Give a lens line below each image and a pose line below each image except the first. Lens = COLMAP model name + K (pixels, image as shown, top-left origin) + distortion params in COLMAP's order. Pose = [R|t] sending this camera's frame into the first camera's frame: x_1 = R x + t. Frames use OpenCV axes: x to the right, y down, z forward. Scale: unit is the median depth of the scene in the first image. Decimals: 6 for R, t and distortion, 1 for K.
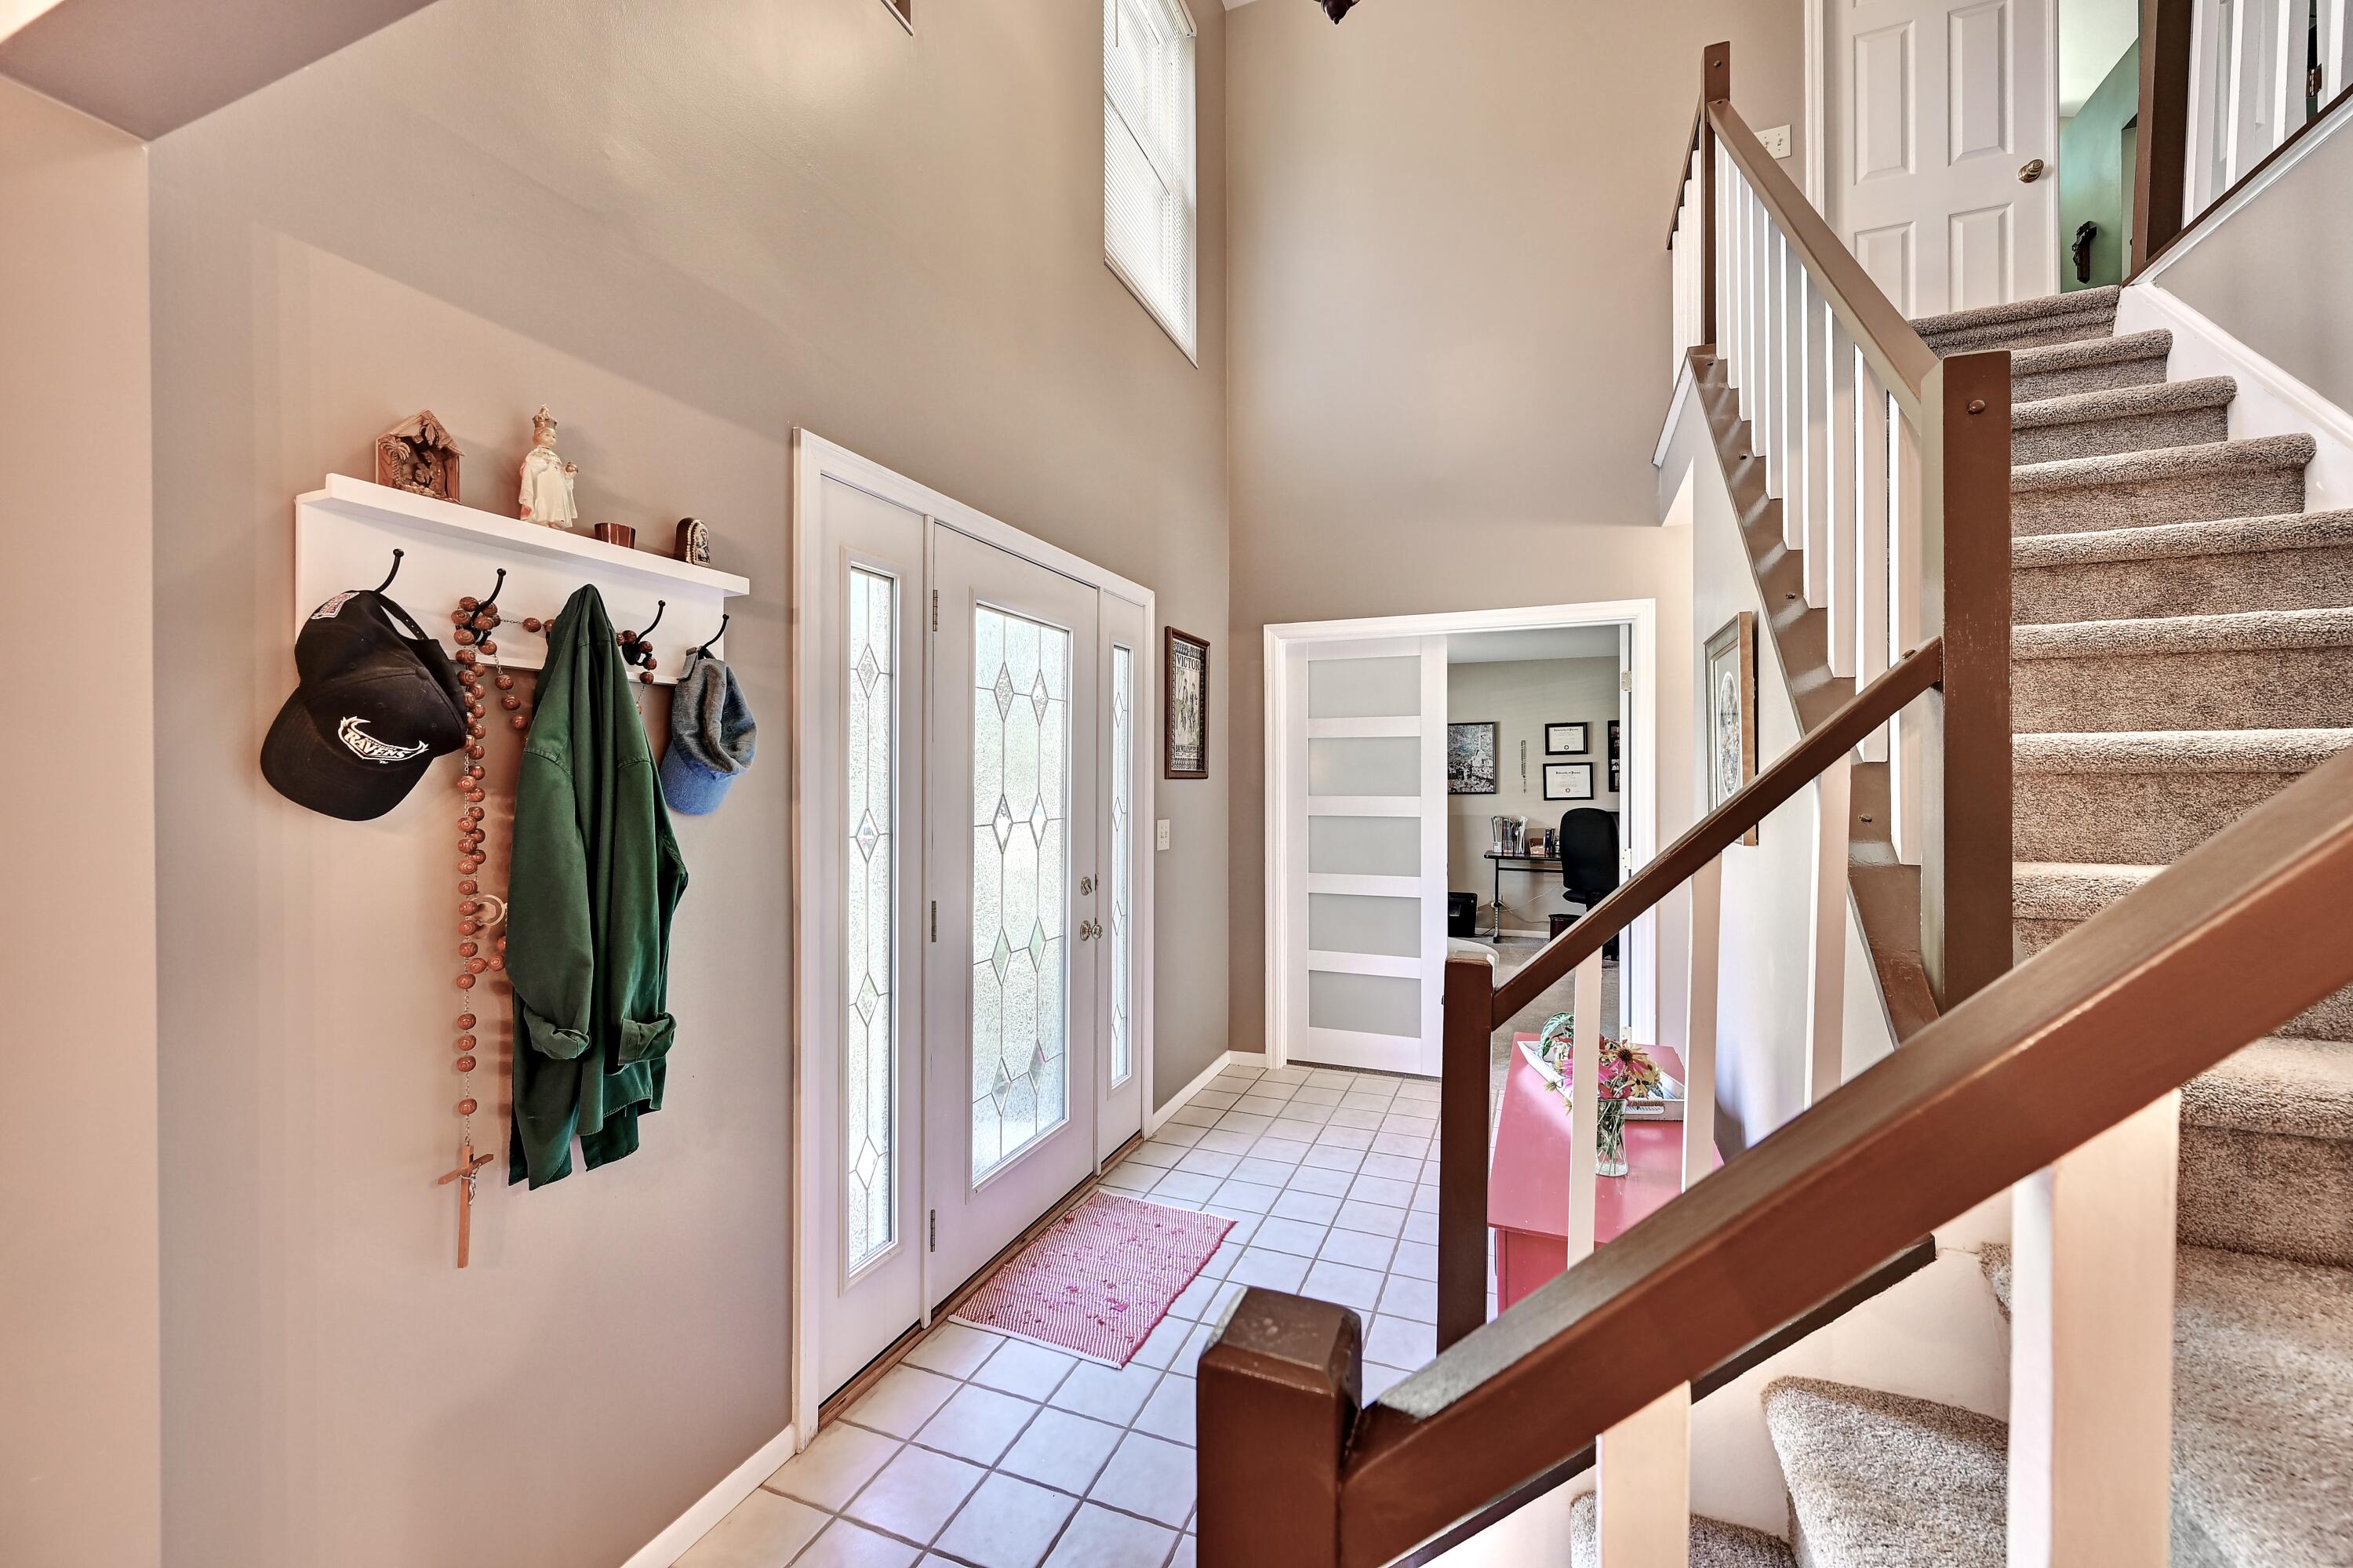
lens RADIAL K [[920.0, 0, 1178.4], [0, 920.0, 780.4], [0, 0, 1]] dist [0.001966, -0.000768]
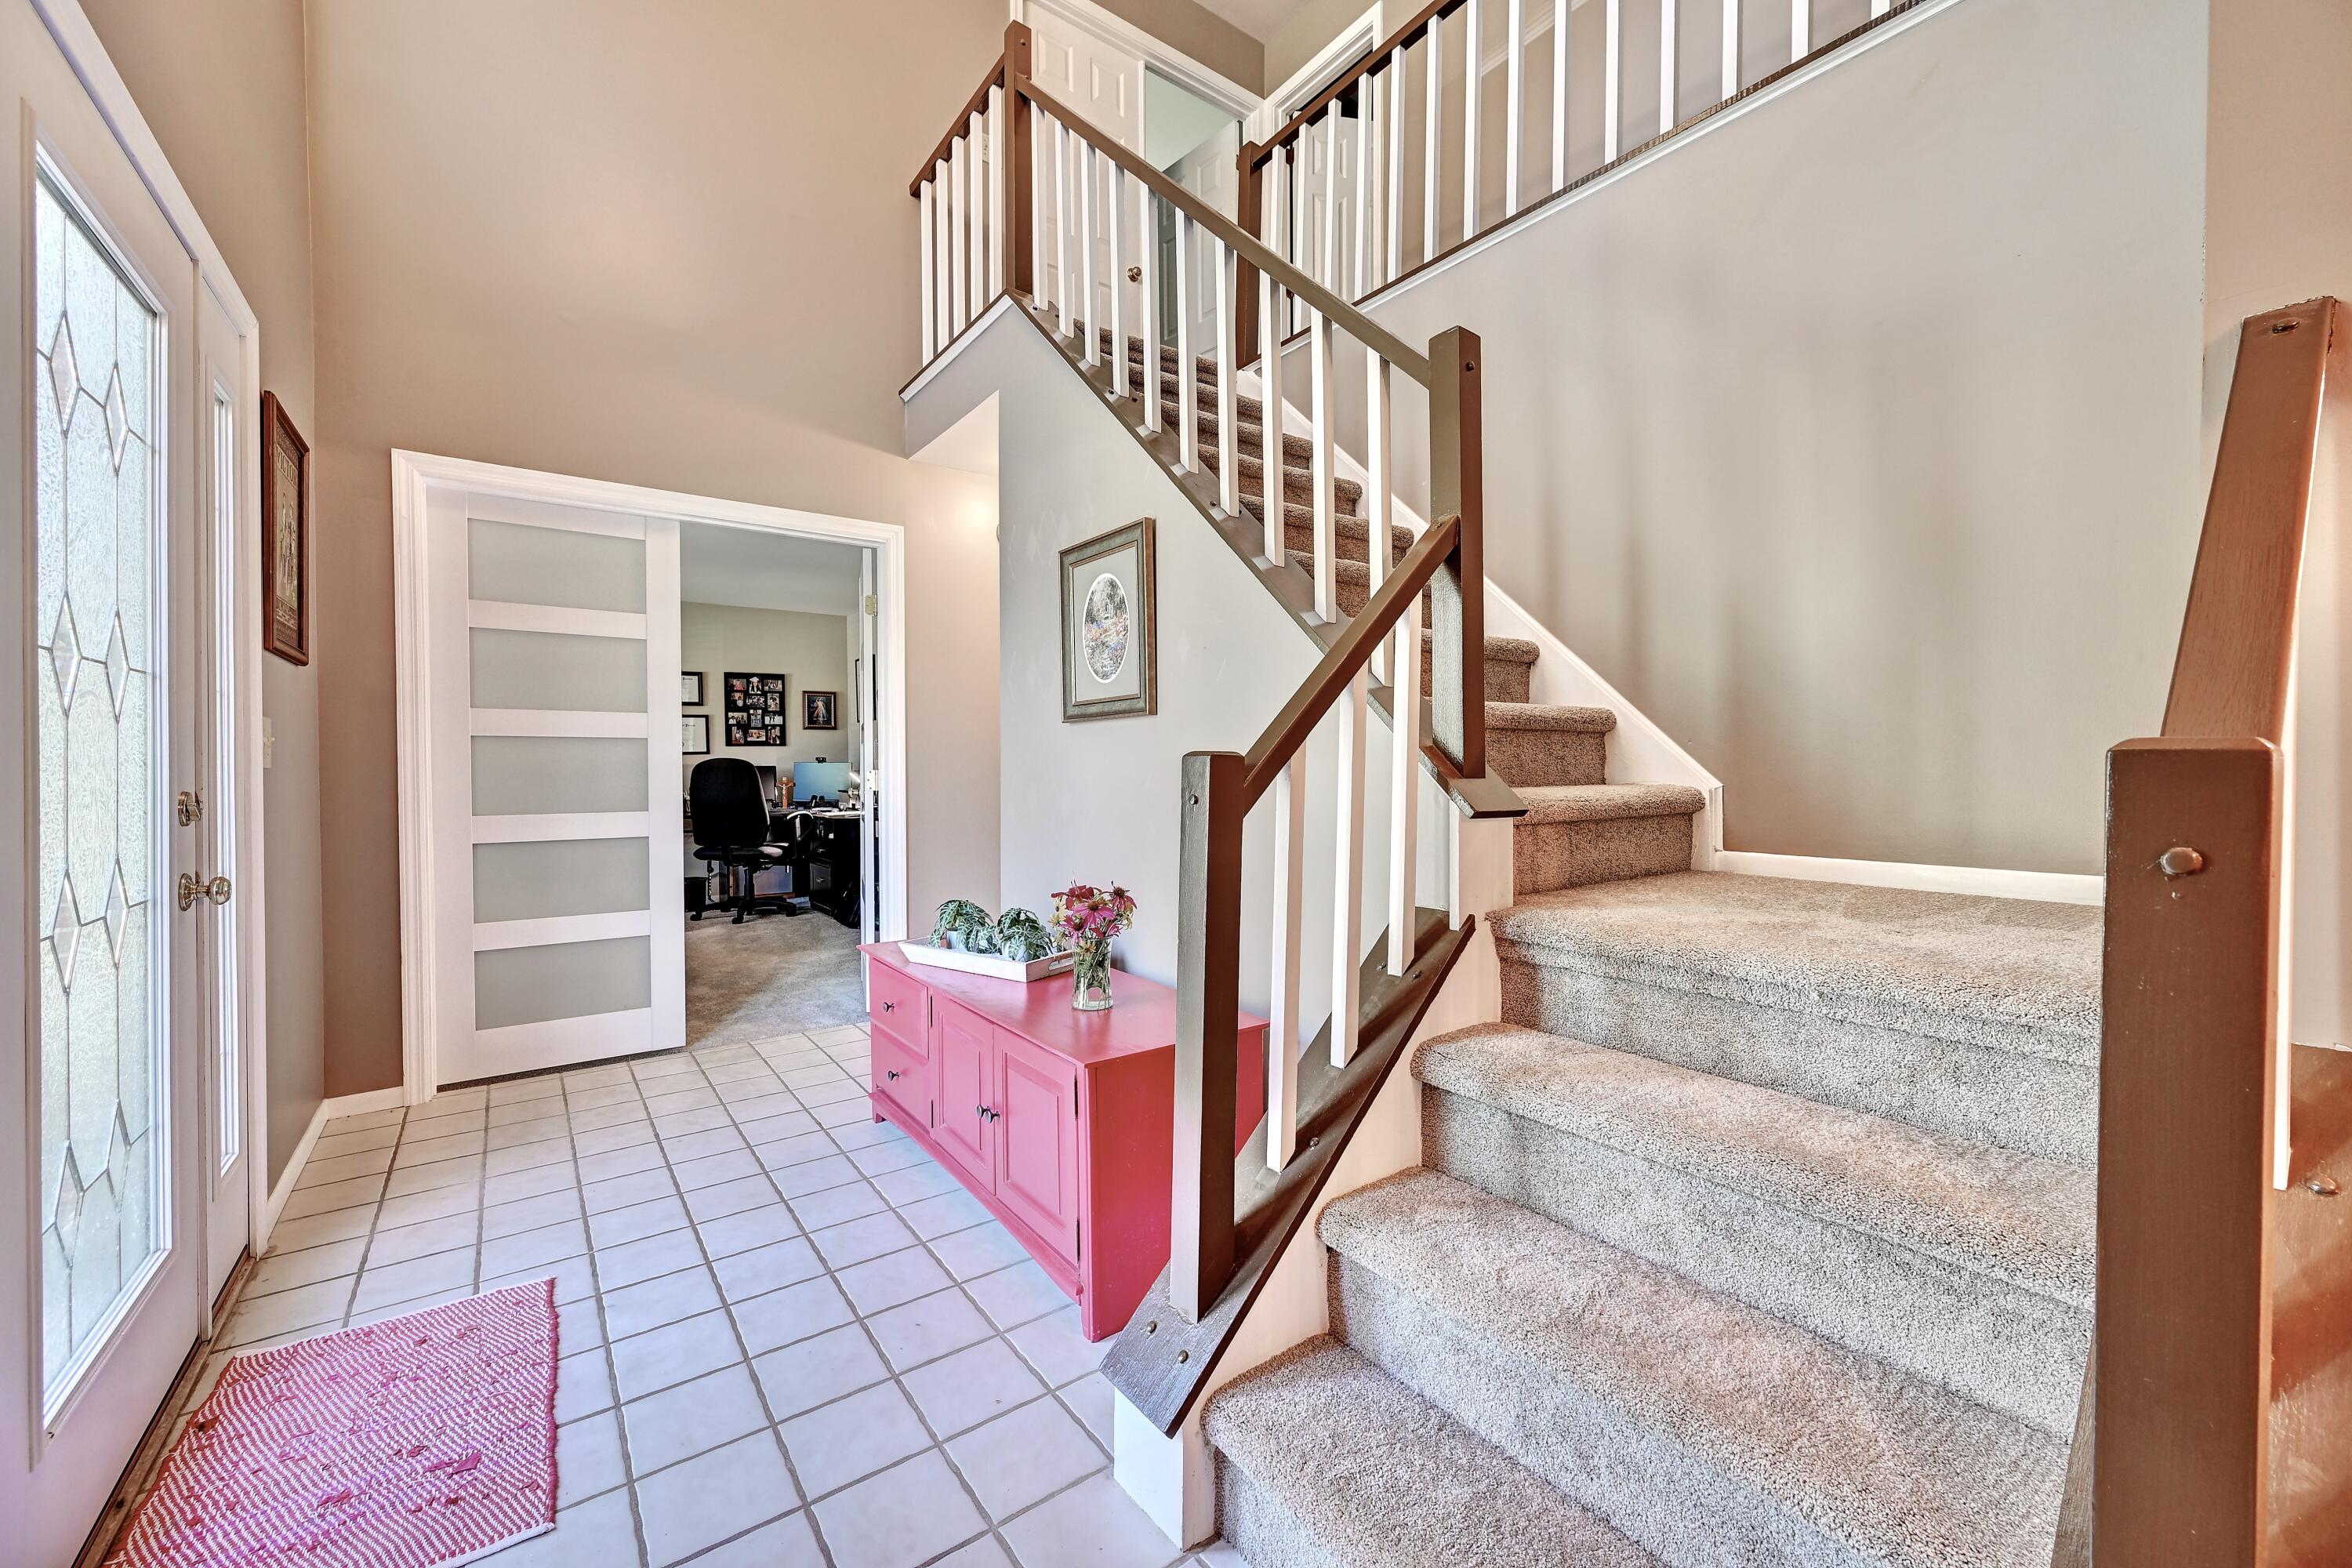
lens RADIAL K [[919.6, 0, 1177.9], [0, 919.6, 780.4], [0, 0, 1]] dist [0.001966, -0.000768]
pose [[0.526983, -0.013569, 0.849767, -0.241117], [0.003305, 0.999898, 0.013917, 0.089004], [-0.849869, -0.004526, 0.526974, 0.217227]]
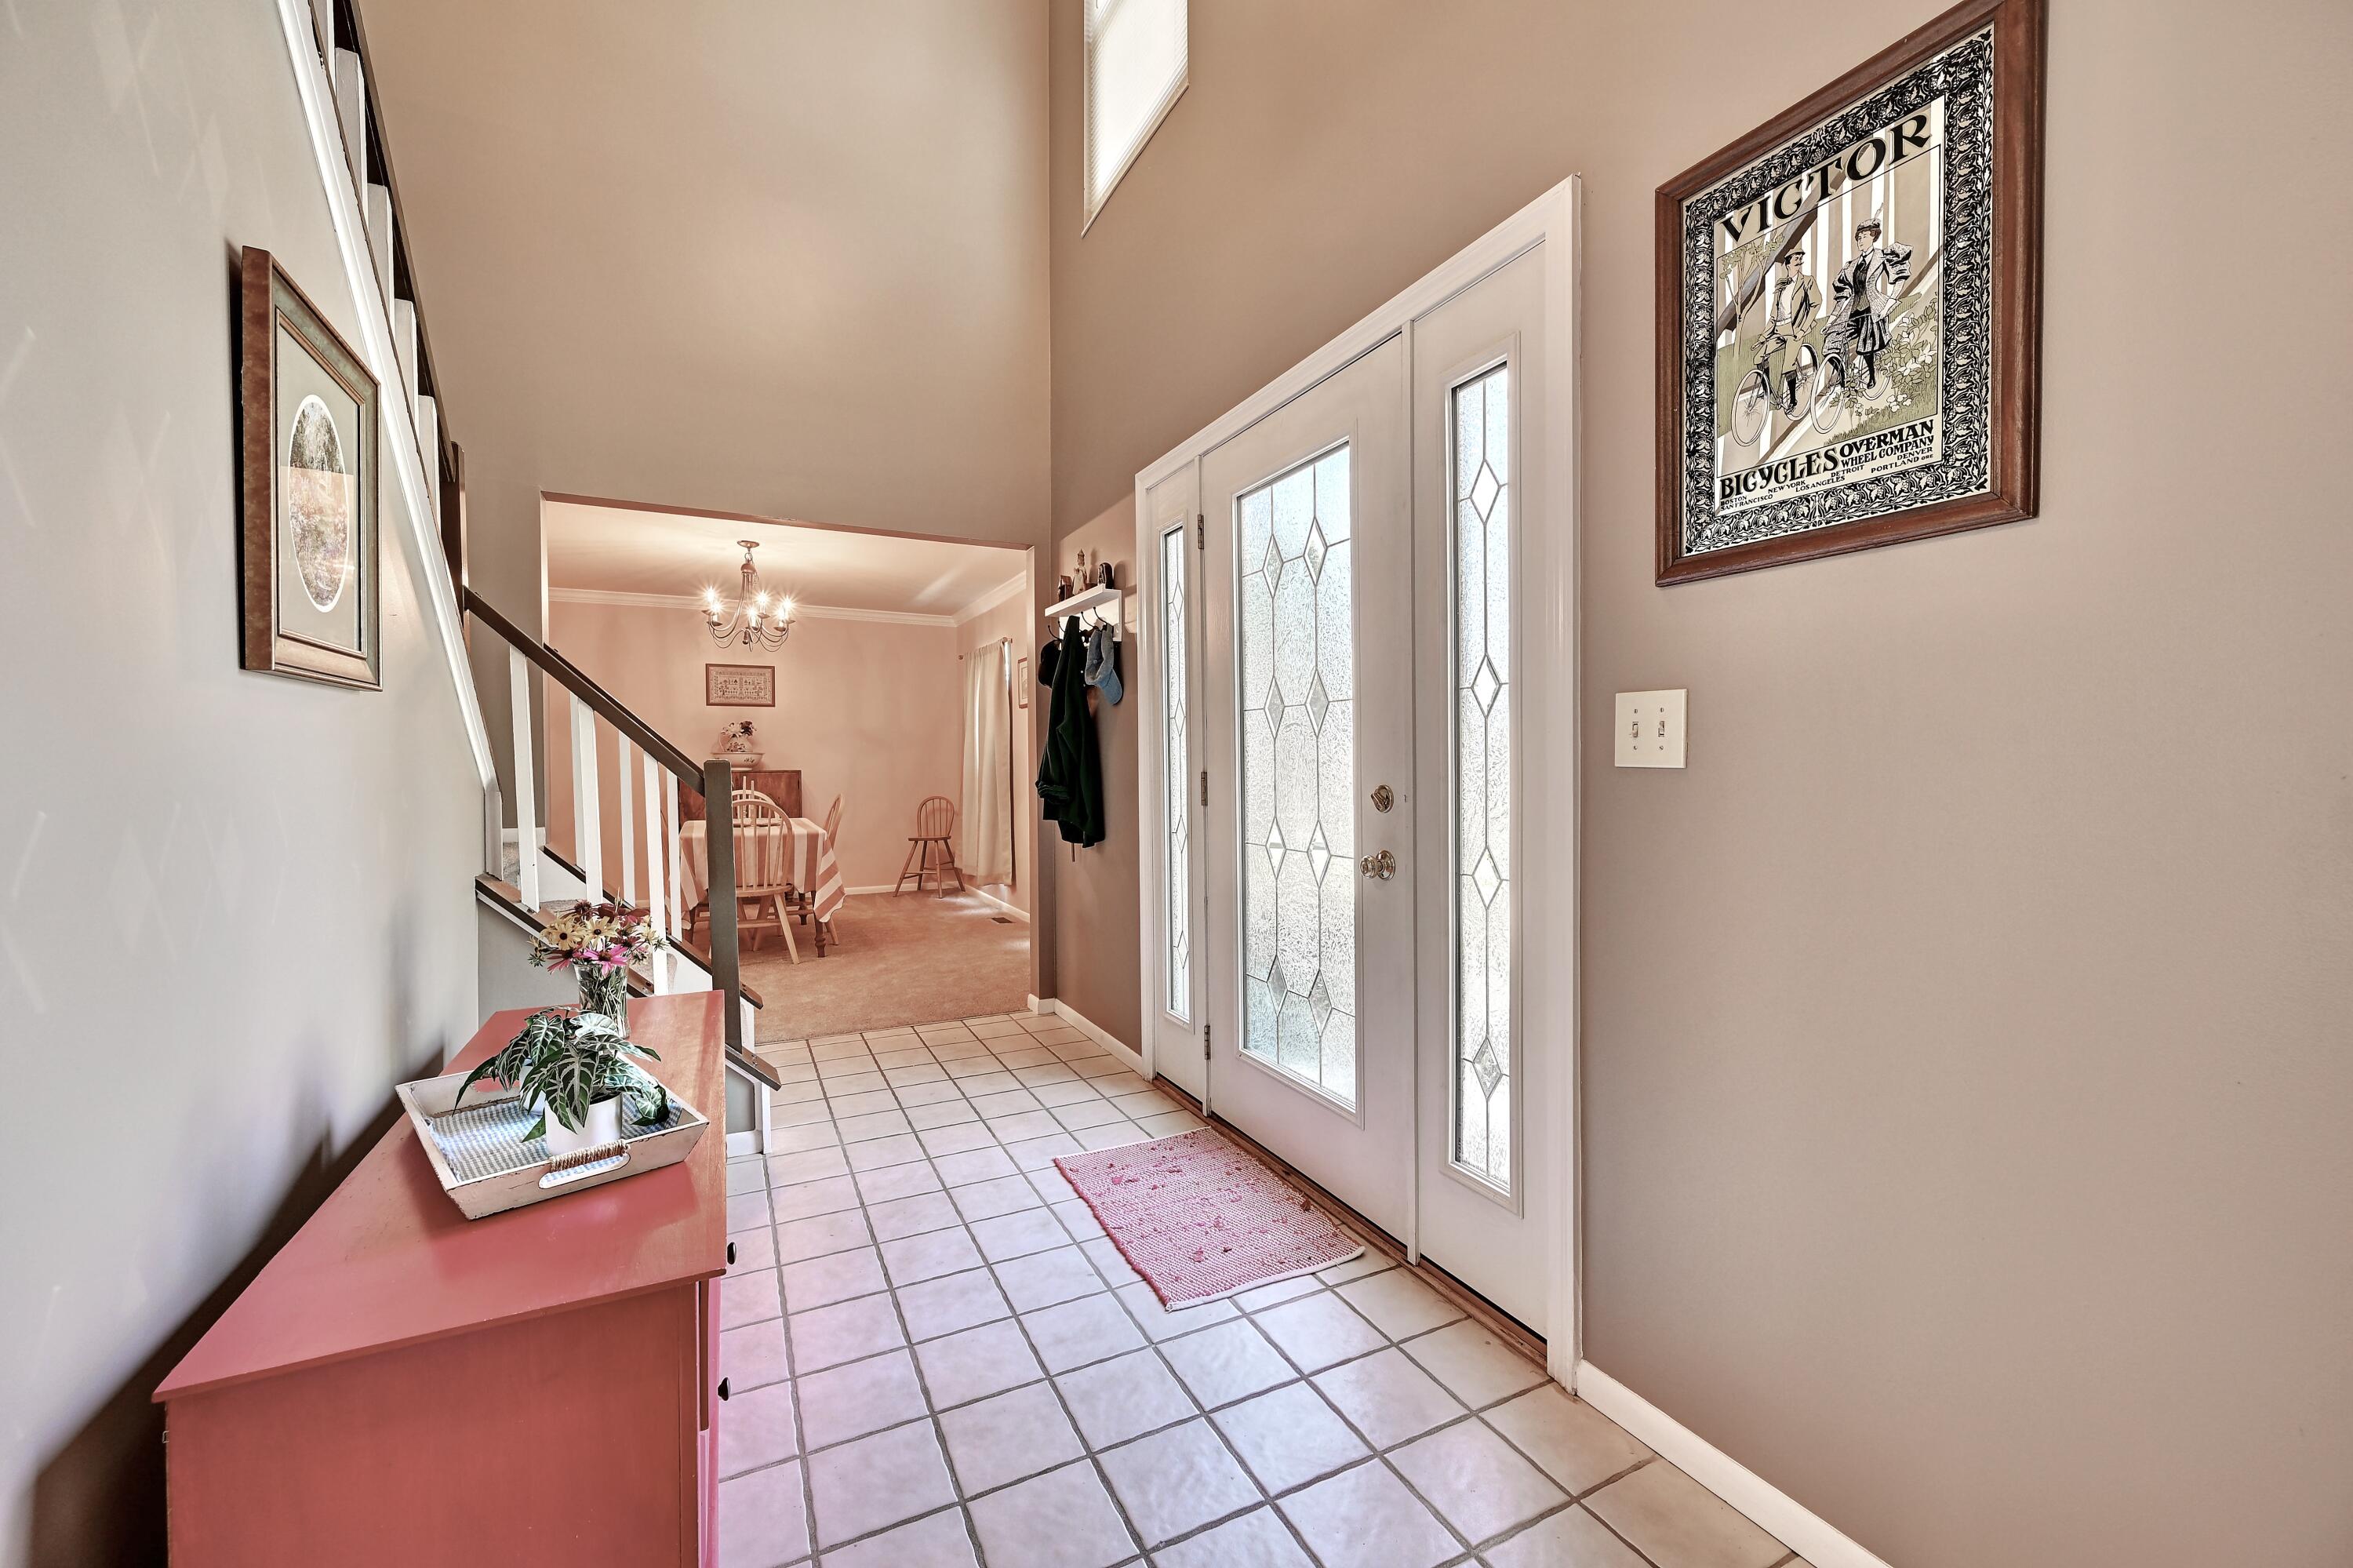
lens RADIAL K [[920.0, 0, 1178.4], [0, 920.0, 780.4], [0, 0, 1]] dist [0.001966, -0.000768]
pose [[-0.657379, 0.019925, -0.753296, 0.481206], [0.002732, 0.999707, 0.024059, 0.081586], [0.753555, 0.013758, -0.657241, 1.273684]]
